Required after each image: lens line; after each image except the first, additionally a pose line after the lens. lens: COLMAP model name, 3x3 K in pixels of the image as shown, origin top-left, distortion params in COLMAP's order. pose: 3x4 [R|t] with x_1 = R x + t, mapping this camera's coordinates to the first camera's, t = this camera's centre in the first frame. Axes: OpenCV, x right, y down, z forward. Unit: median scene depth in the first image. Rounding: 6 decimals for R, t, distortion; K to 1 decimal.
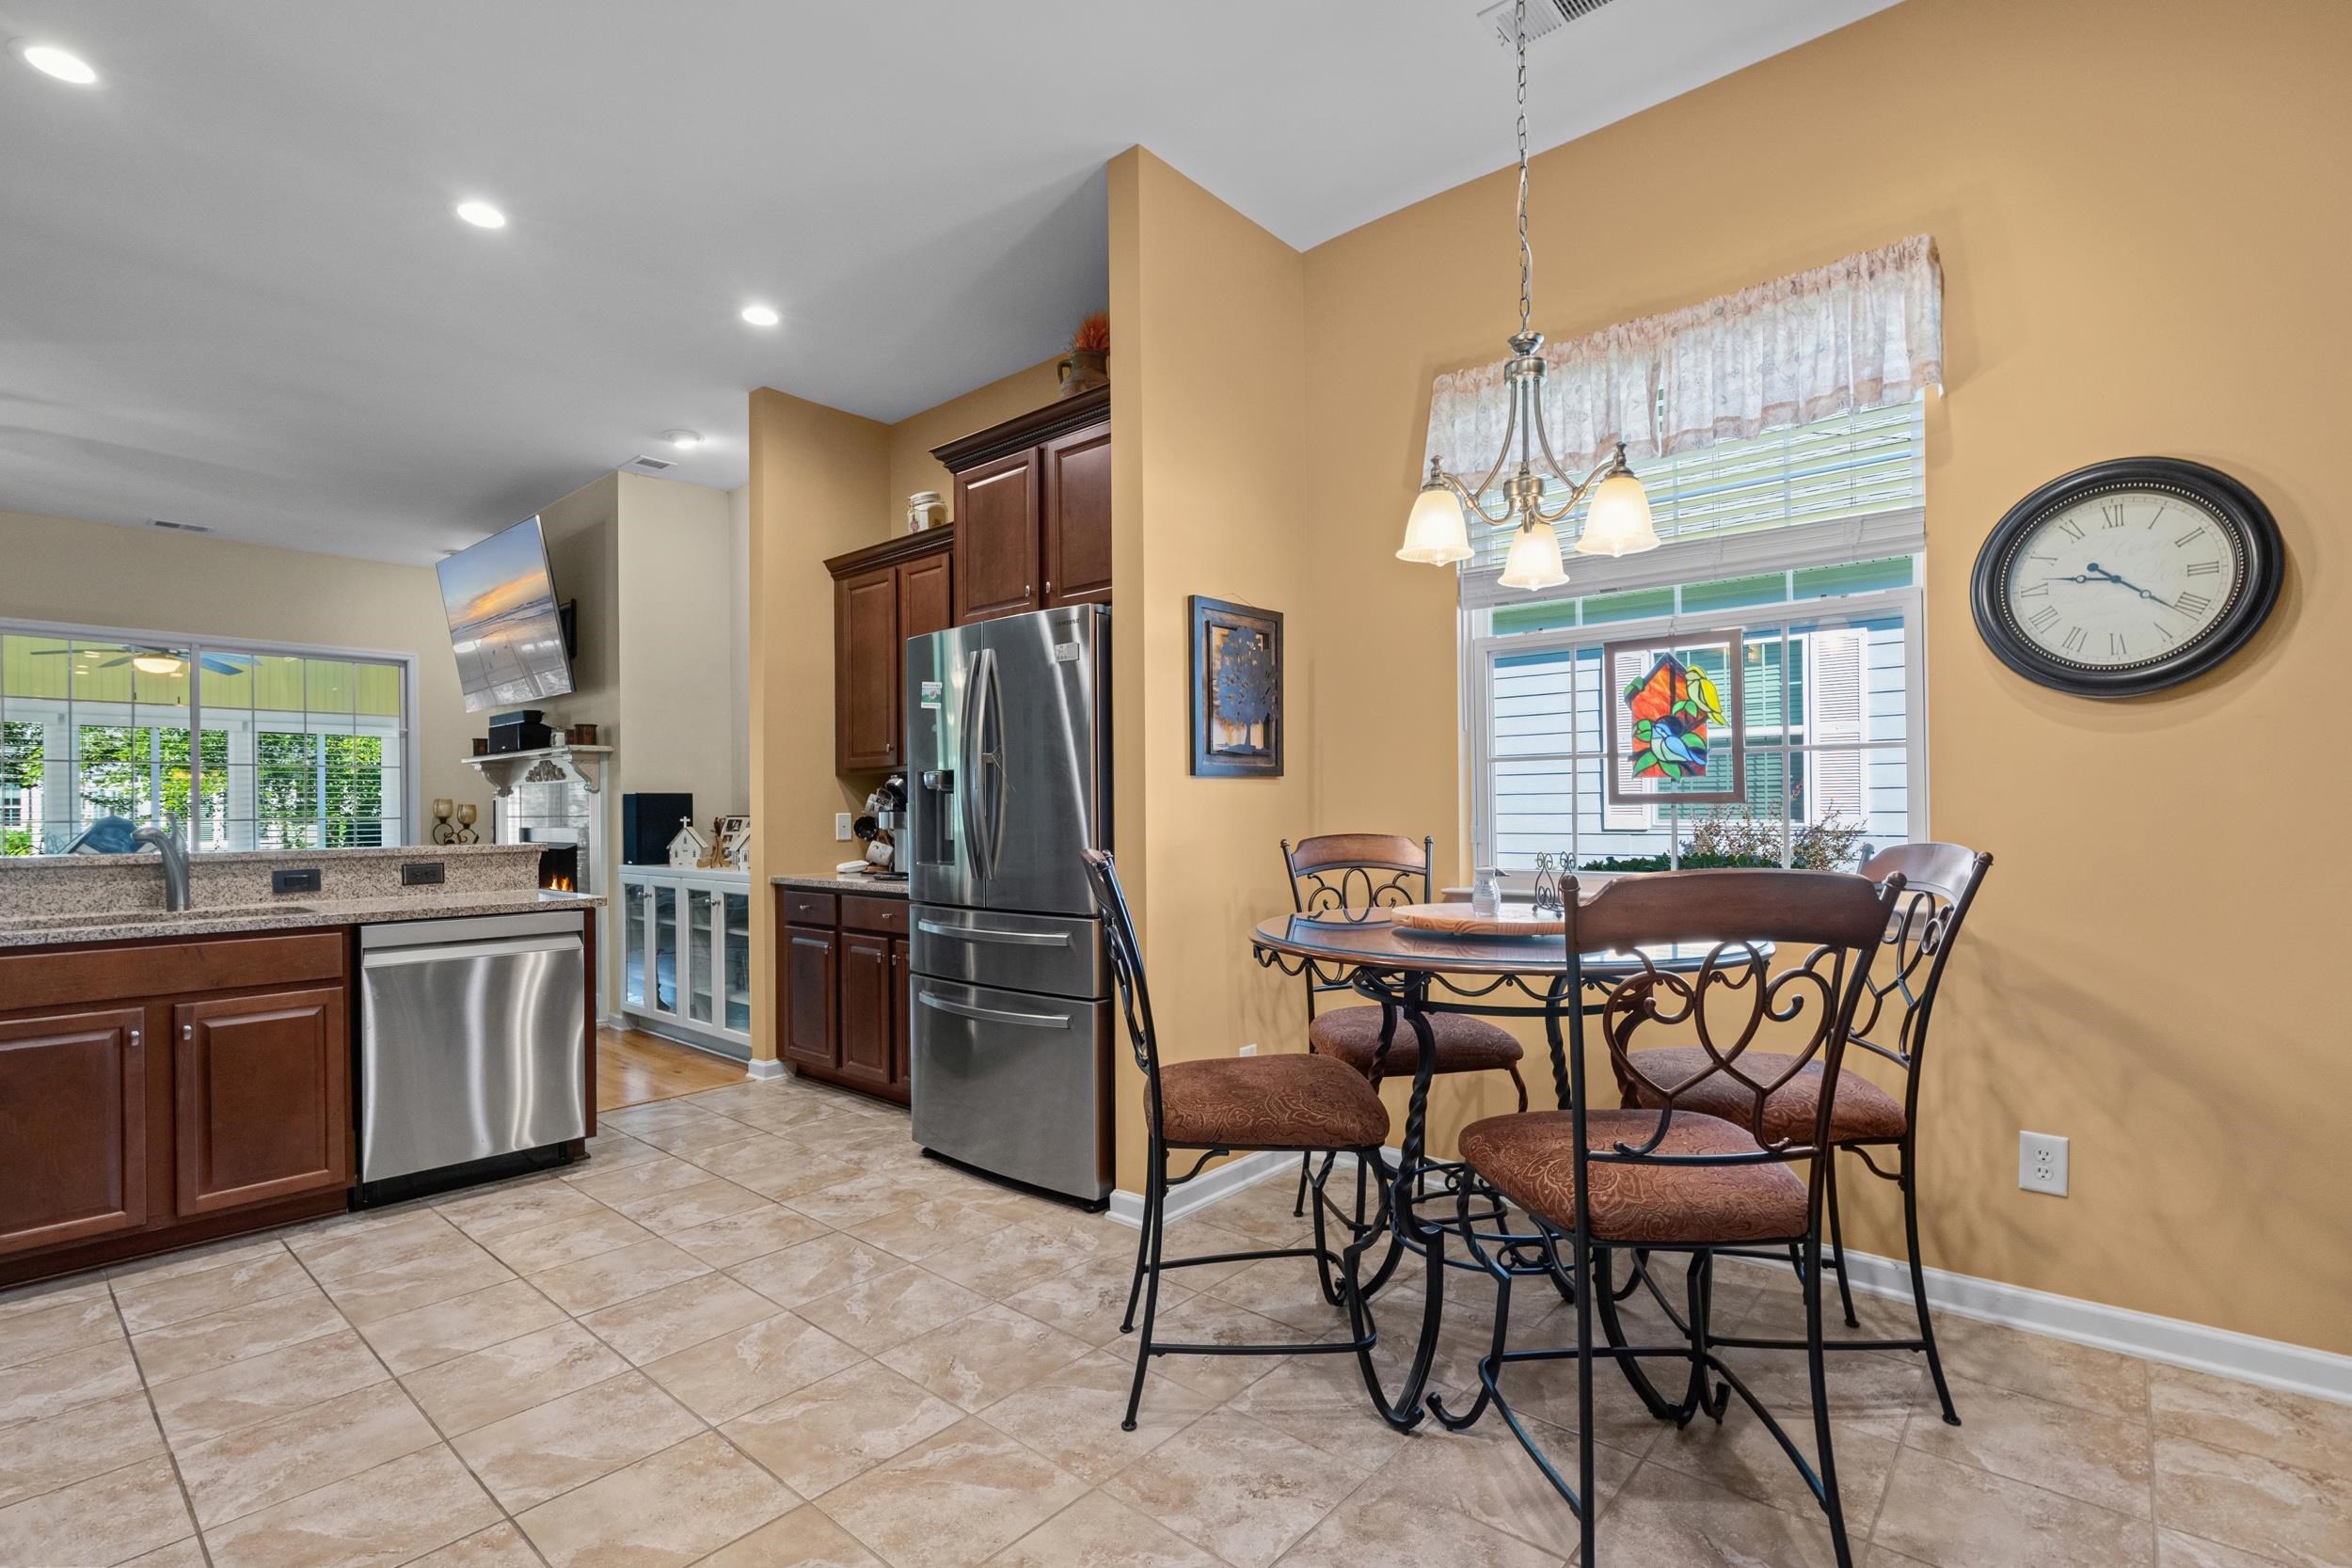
lens RADIAL K [[1110.0, 0, 1182.5], [0, 1110.0, 788.6], [0, 0, 1]] dist [0.000565, -0.000775]
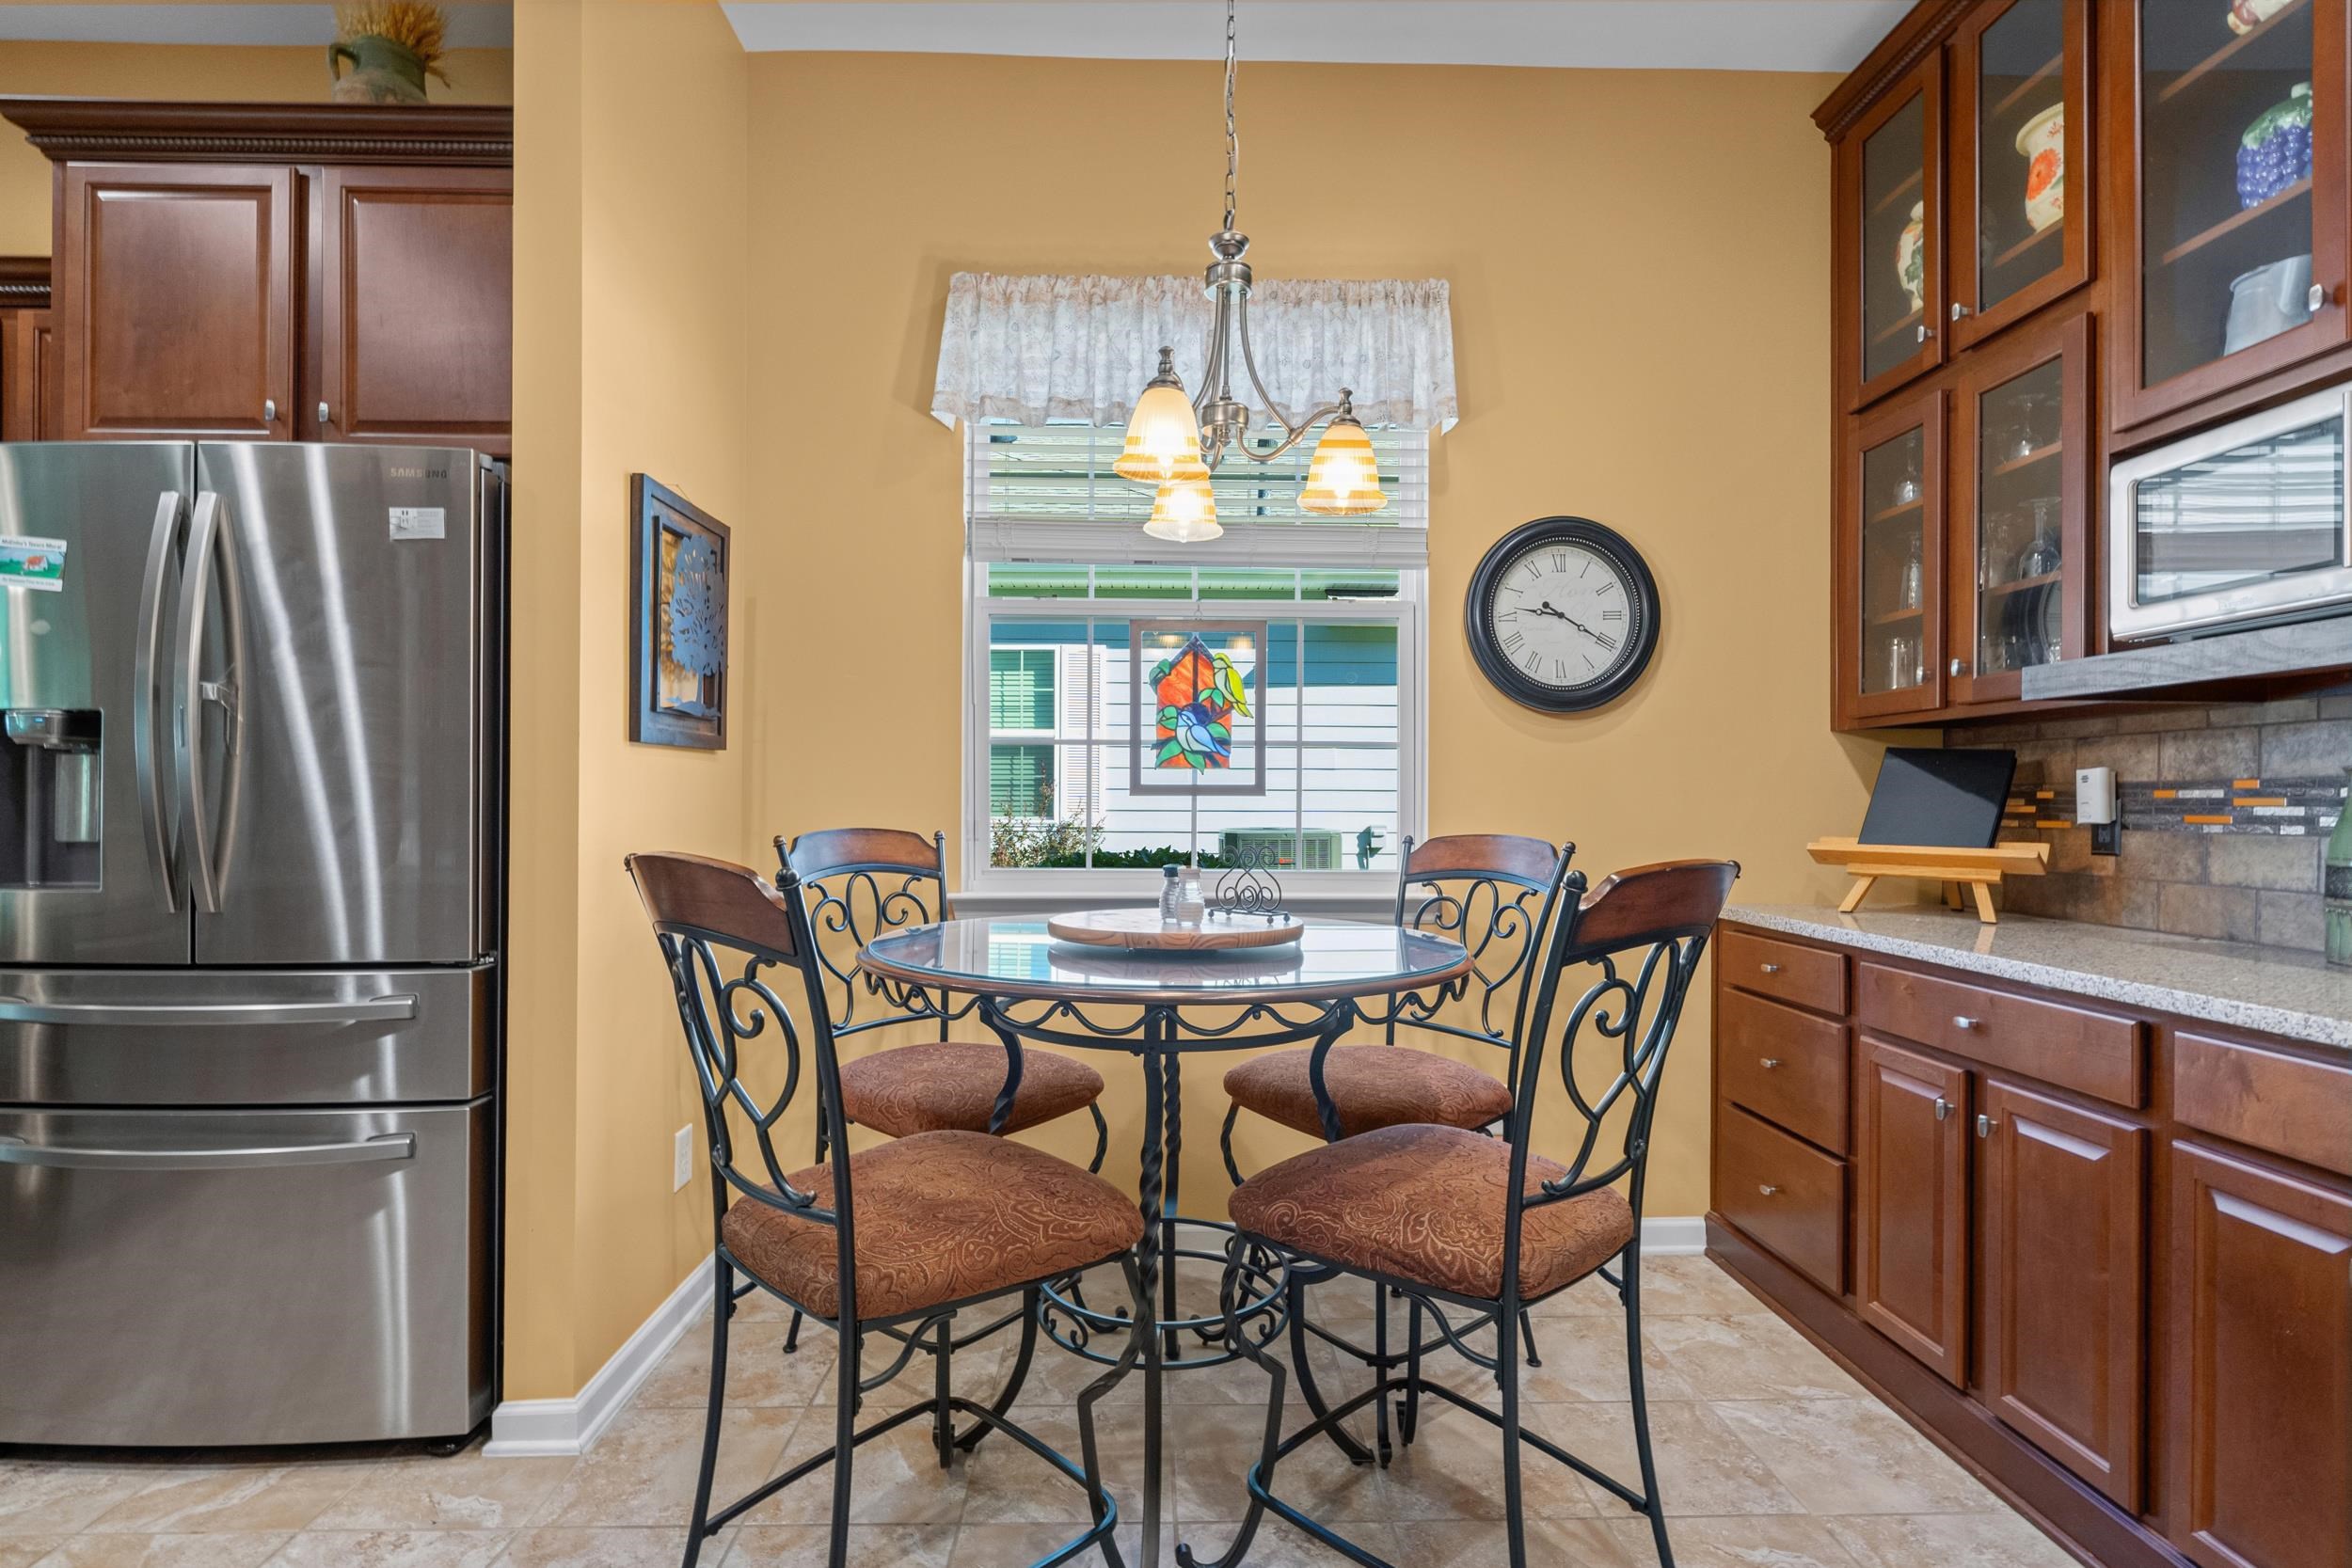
lens RADIAL K [[1110.0, 0, 1173.9], [0, 1110.0, 793.4], [0, 0, 1]] dist [0.000565, -0.000775]
pose [[0.732676, 0.019087, 0.680310, -0.220411], [-0.022617, 0.999737, -0.003692, 0.015363], [-0.680202, -0.012682, 0.732915, 0.305413]]
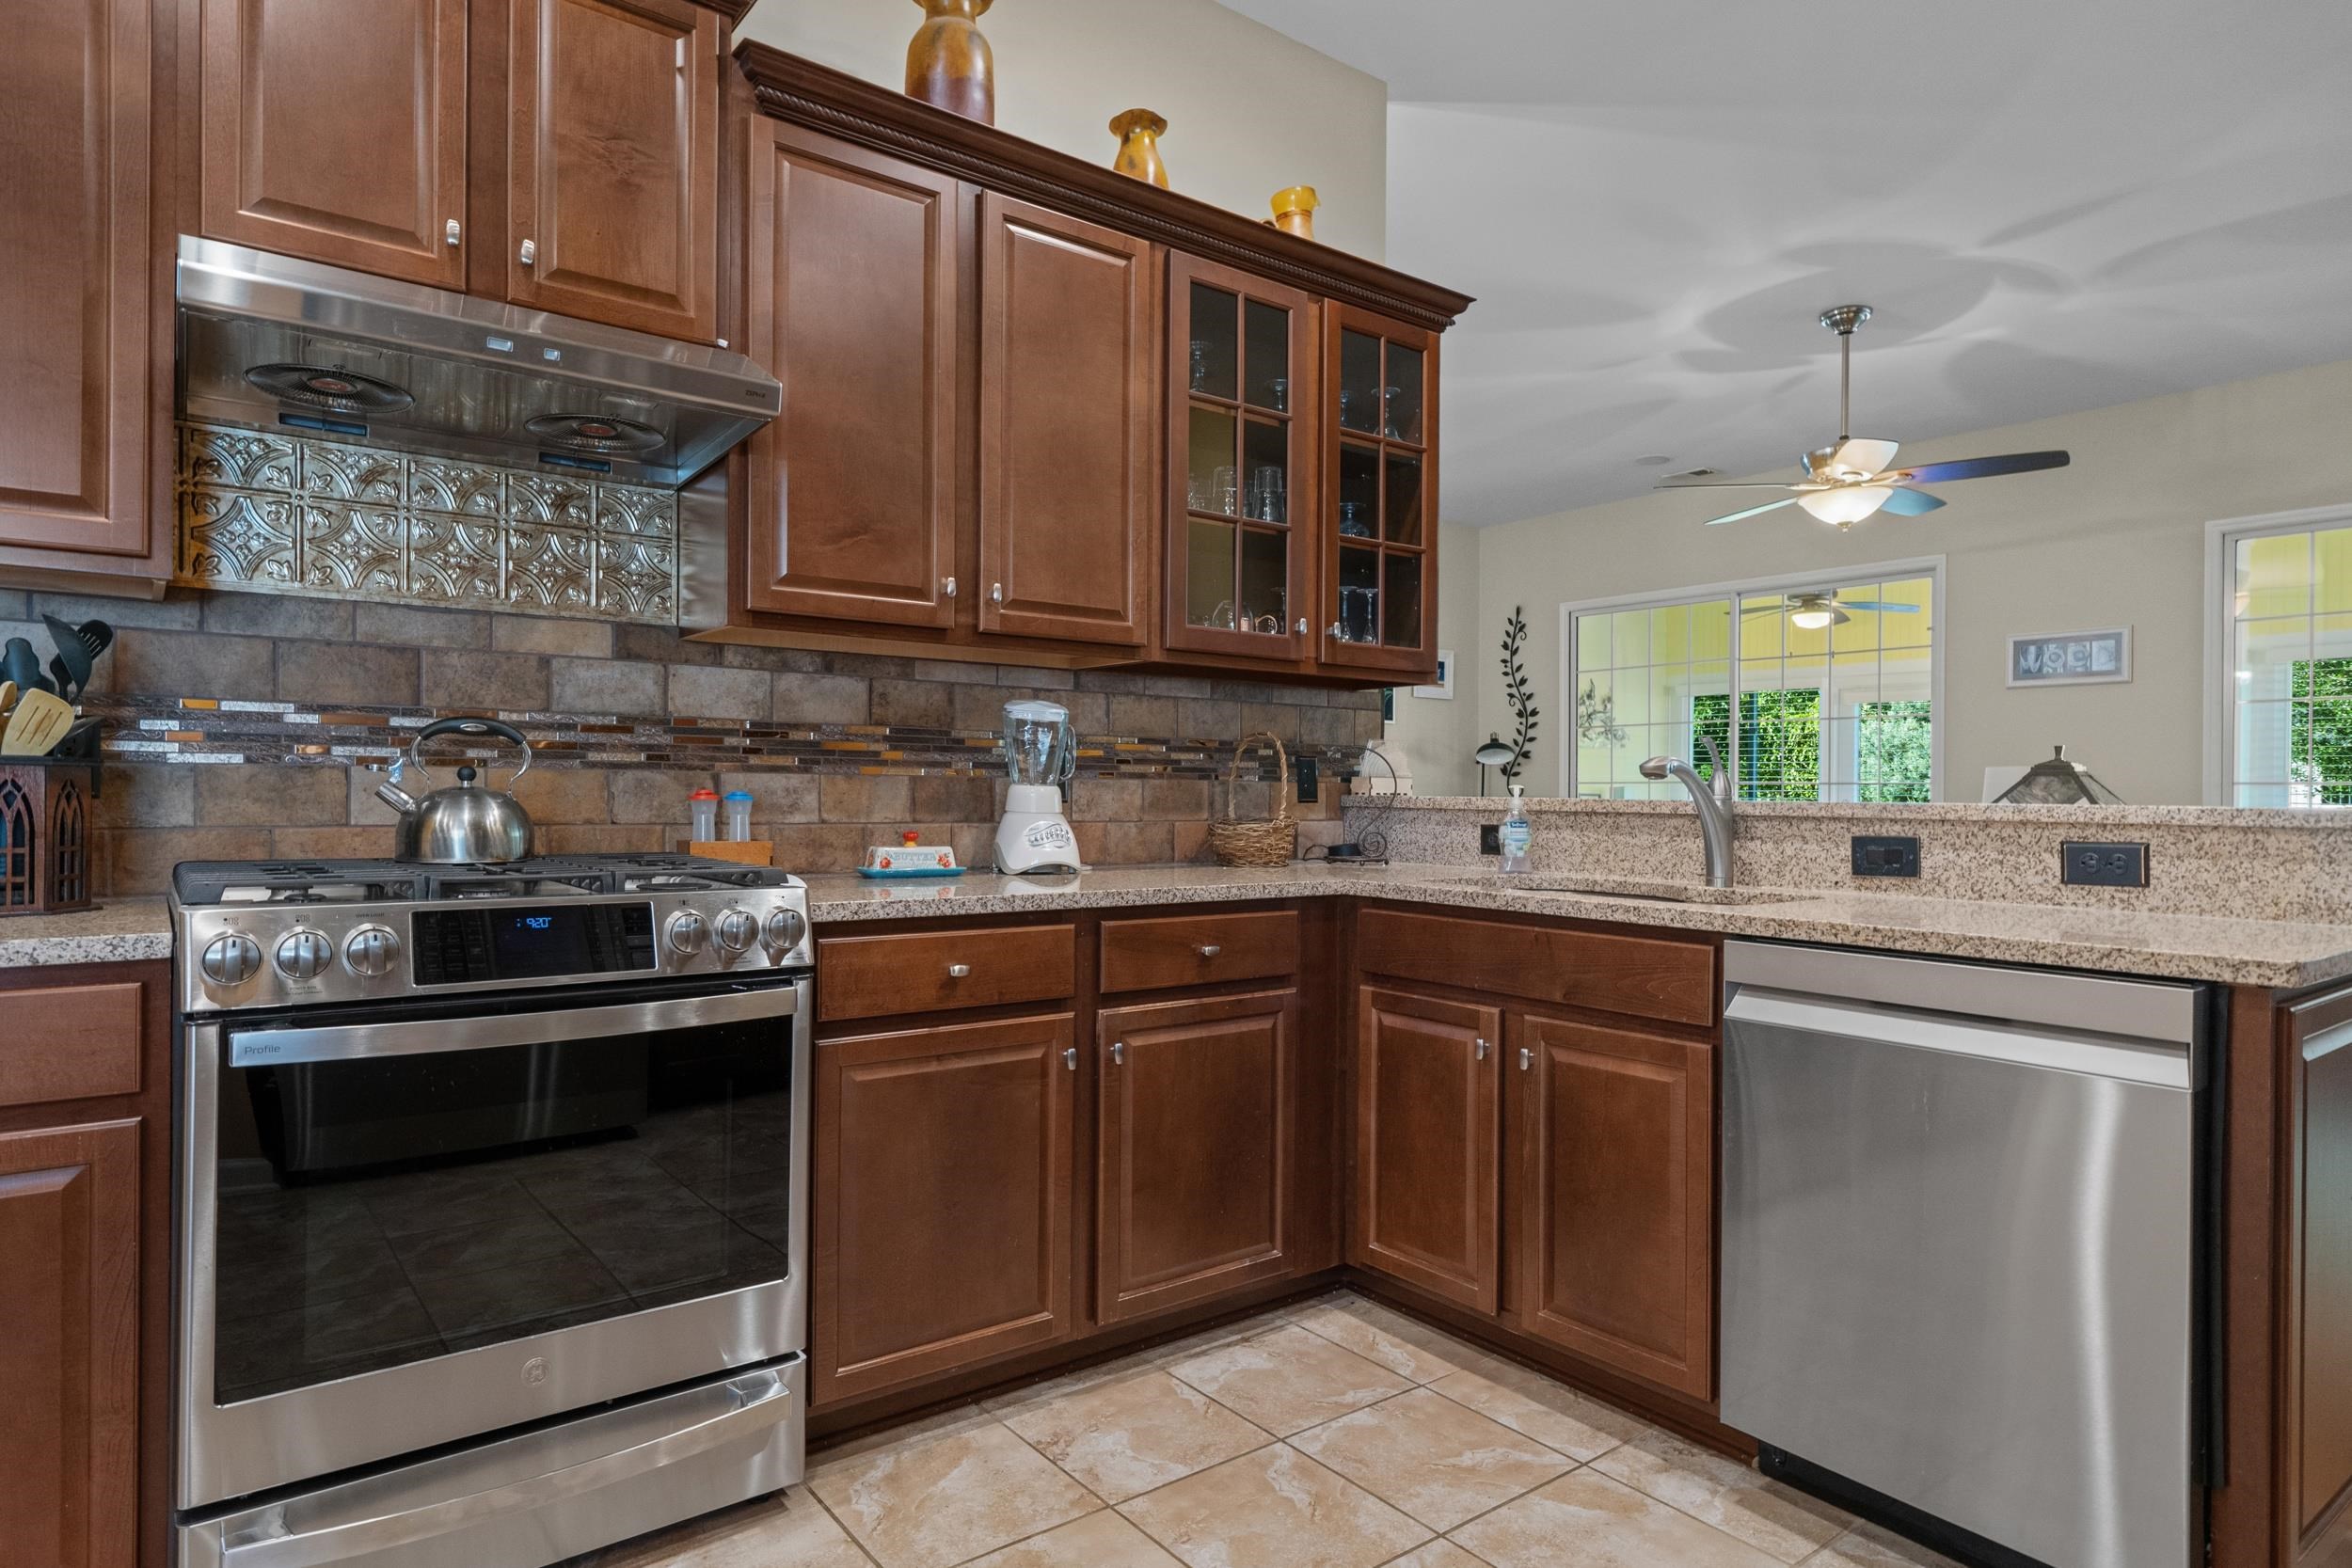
lens RADIAL K [[1304.8, 0, 1179.4], [0, 1304.8, 800.2], [0, 0, 1]] dist [0.003246, -0.000418]
pose [[-0.197186, 0.017606, -0.980208, -0.080093], [0.011763, 0.999809, 0.015591, 0.046090], [0.980295, -0.008456, -0.197356, 0.913992]]
